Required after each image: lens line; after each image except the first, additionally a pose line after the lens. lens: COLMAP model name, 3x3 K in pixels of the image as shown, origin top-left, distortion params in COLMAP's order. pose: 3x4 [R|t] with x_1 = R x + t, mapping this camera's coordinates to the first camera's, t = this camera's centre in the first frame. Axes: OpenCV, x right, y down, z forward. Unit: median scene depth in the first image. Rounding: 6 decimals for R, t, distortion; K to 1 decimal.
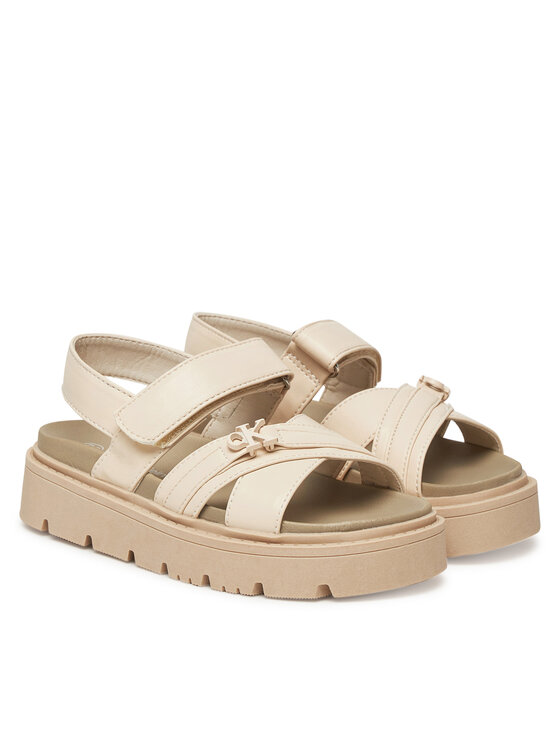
lens RADIAL K [[2110.3, 0, 280.0], [0, 2110.3, 373.0], [0, 0, 1]] dist [-0.013428, -0.027620]
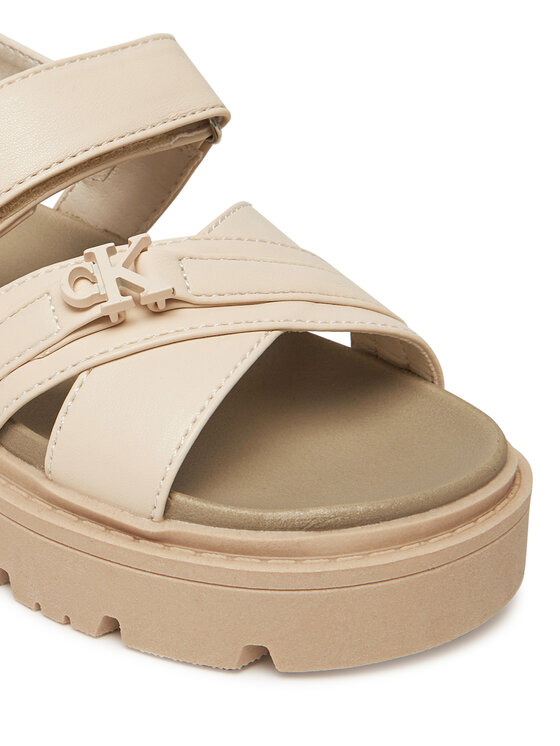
lens RADIAL K [[1886.4, 0, 280.0], [0, 1886.4, 373.0], [0, 0, 1]] dist [0.046563, -9.594498]
pose [[0.998067, 0.057240, 0.024192, 0.012249], [-0.060840, 0.979342, 0.192843, -0.028301], [-0.012654, -0.193942, 0.980931, 0.609756]]
